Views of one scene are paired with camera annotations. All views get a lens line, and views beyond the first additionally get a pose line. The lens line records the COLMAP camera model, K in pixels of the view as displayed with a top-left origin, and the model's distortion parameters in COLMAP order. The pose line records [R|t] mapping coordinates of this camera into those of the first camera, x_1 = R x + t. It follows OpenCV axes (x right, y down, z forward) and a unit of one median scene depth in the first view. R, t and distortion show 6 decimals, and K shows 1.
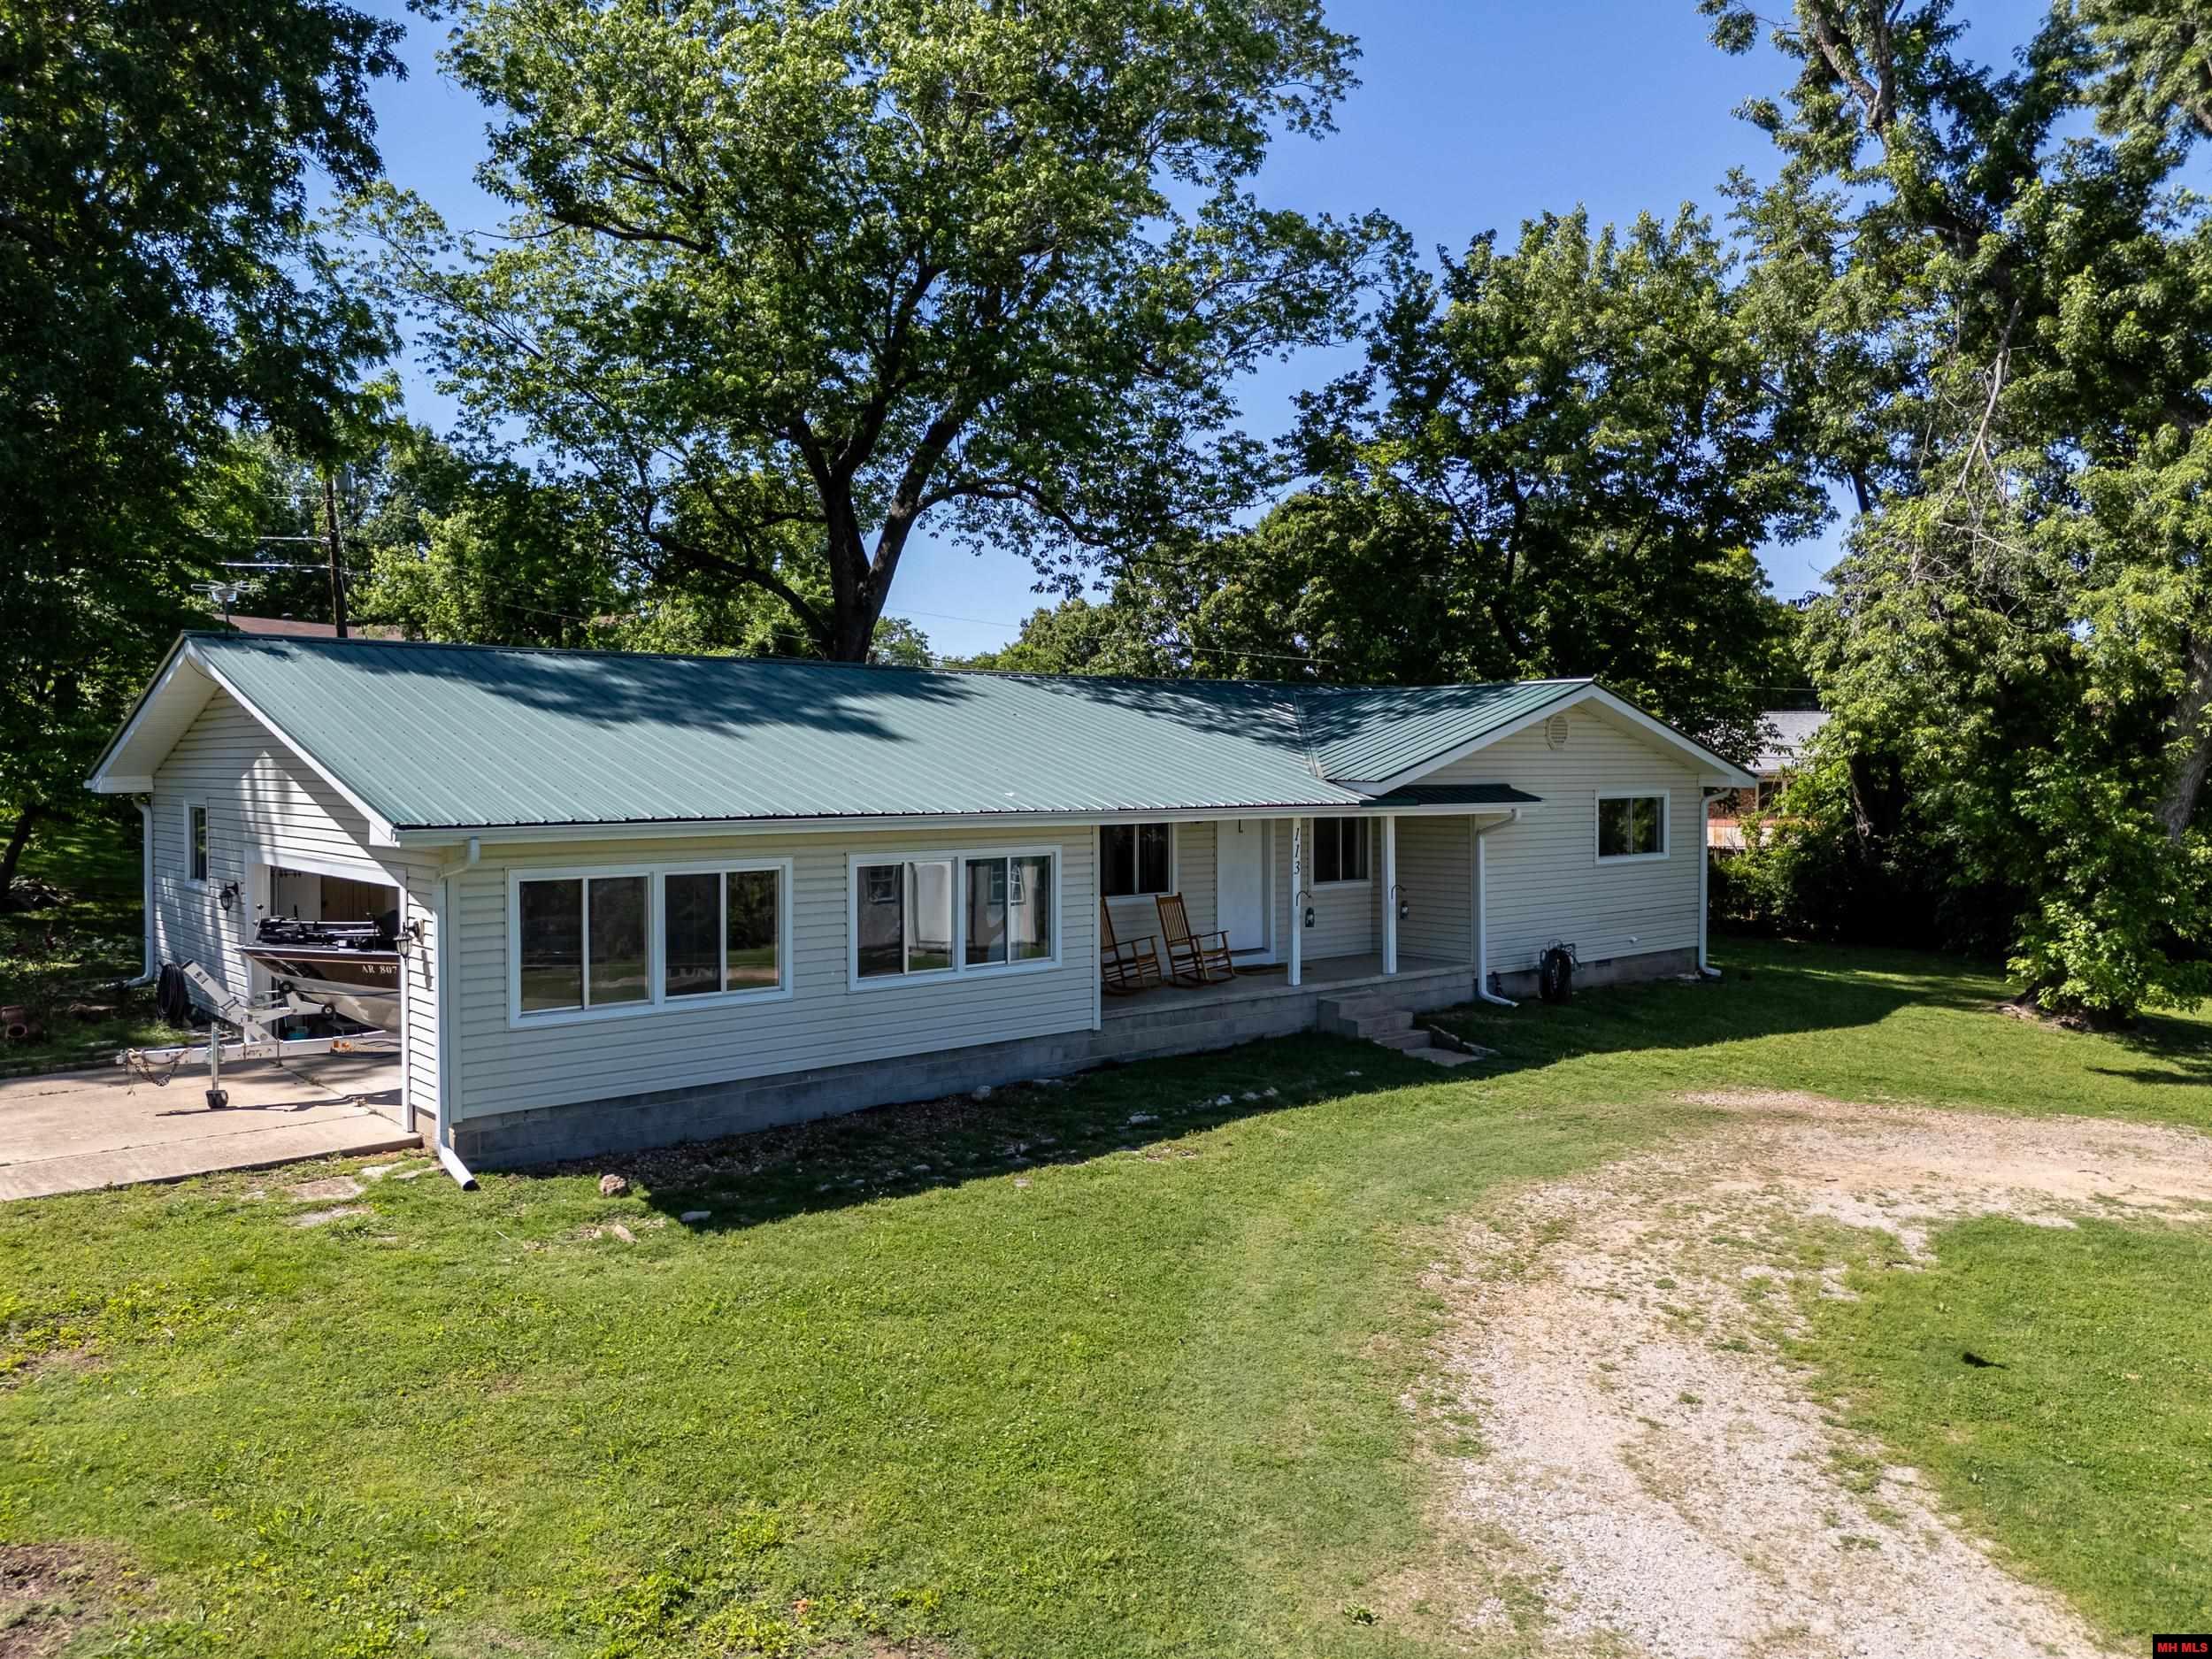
lens RADIAL K [[1664.1, 0, 1122.7], [0, 1664.1, 823.0], [0, 0, 1]] dist [0.068834, -0.059853]
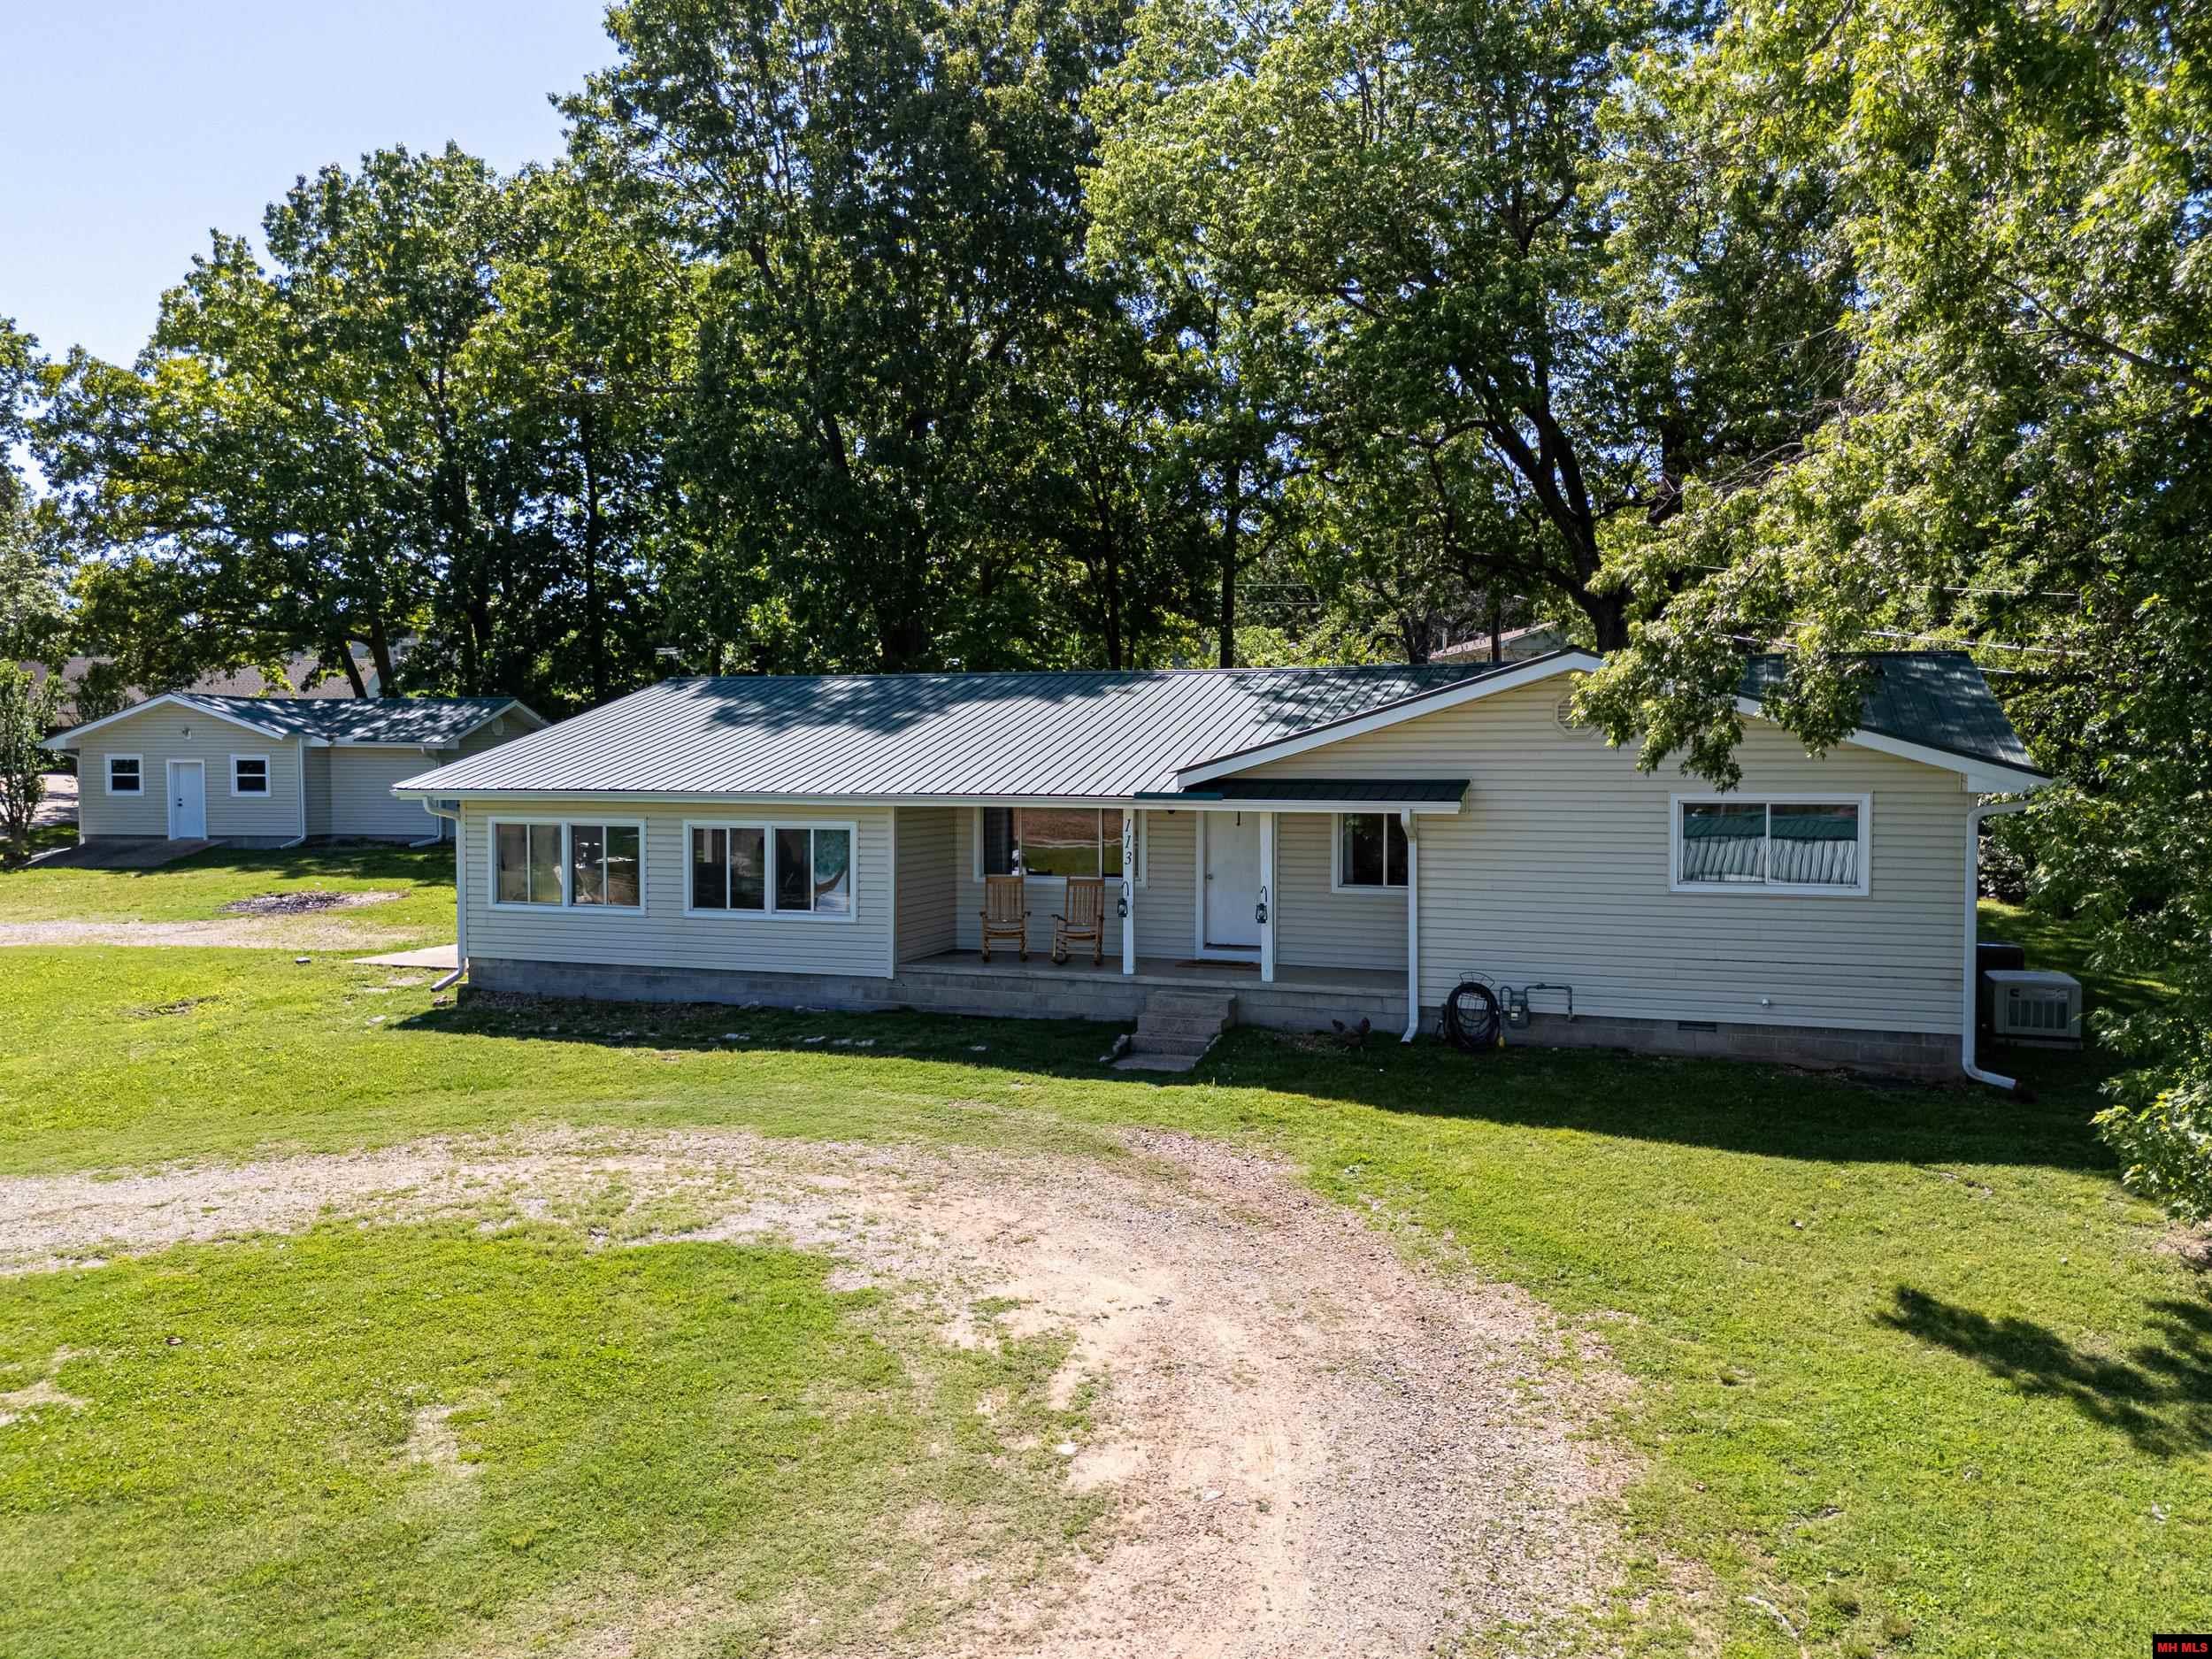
lens RADIAL K [[1664.1, 0, 1122.7], [0, 1664.1, 823.0], [0, 0, 1]] dist [0.068834, -0.059853]
pose [[0.469249, 0.039093, -0.882200, 1.485340], [-0.031790, 0.999120, 0.027364, -0.032449], [0.882494, 0.015205, 0.470078, 0.775624]]
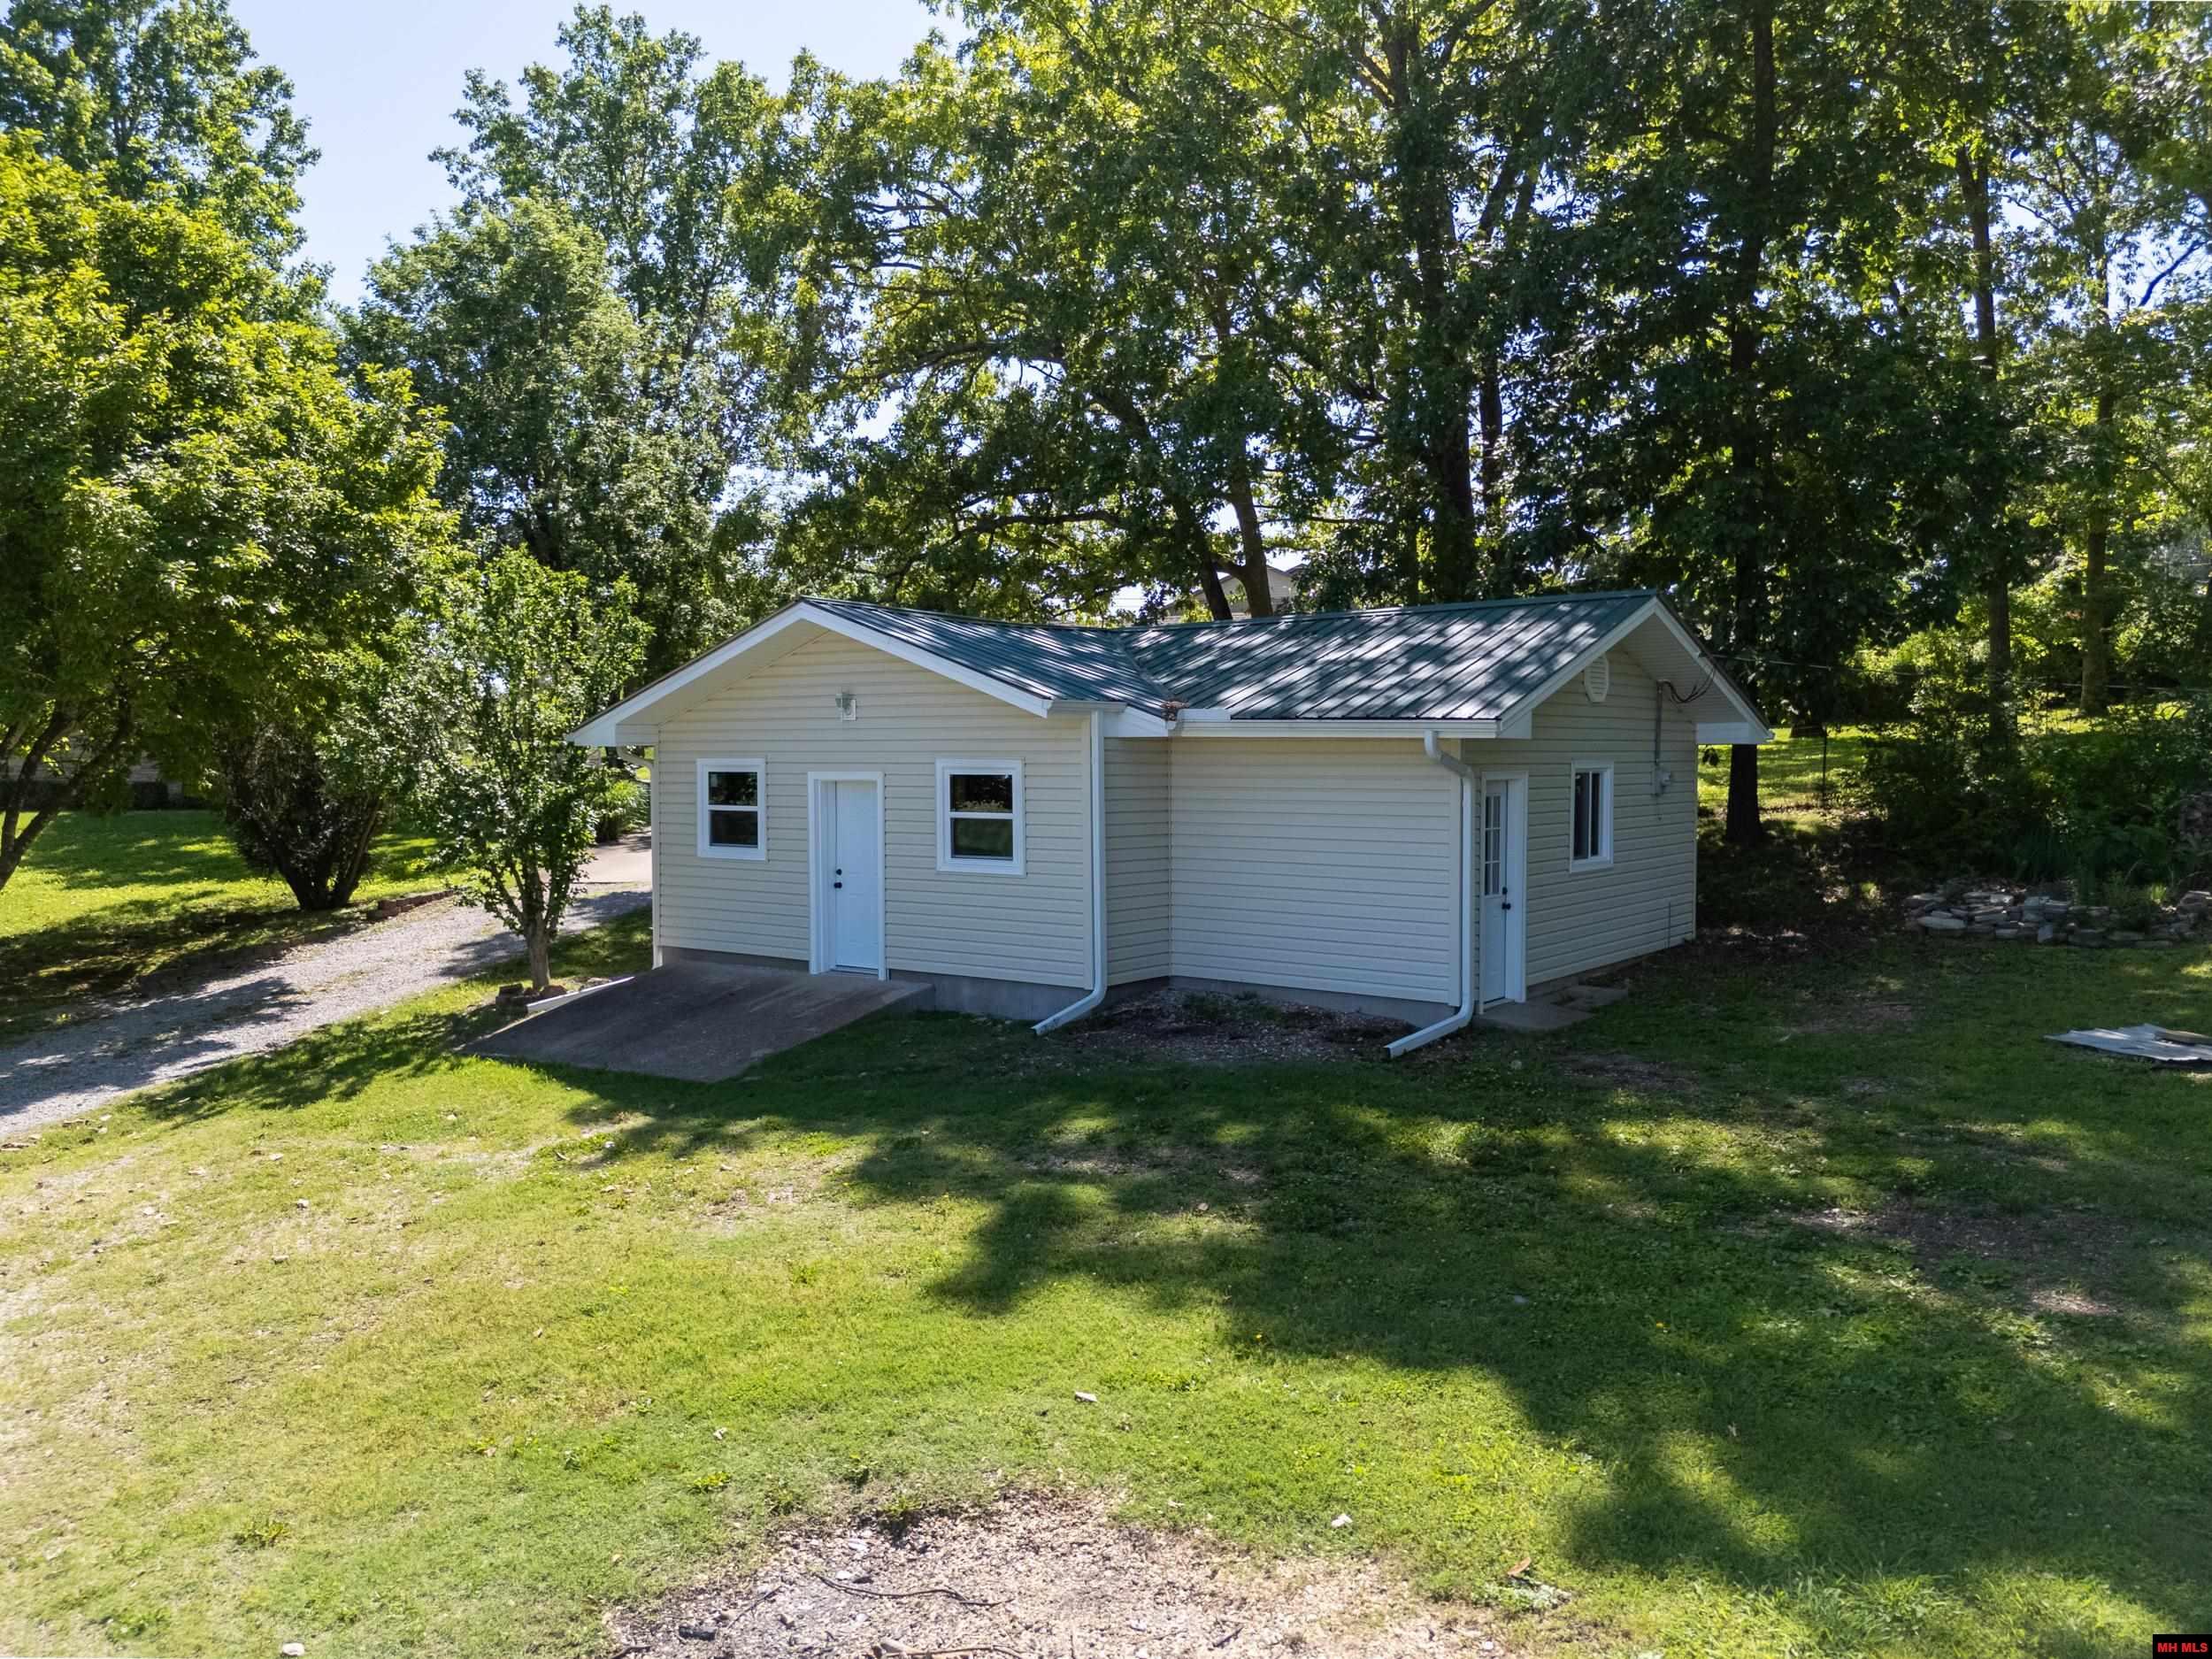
lens RADIAL K [[1664.1, 0, 1122.7], [0, 1664.1, 823.0], [0, 0, 1]] dist [0.068834, -0.059853]
pose [[0.011376, 0.045301, -0.998909, -0.894915], [-0.034988, 0.998380, 0.044878, -0.034354], [0.999323, 0.034440, 0.012942, 0.904749]]
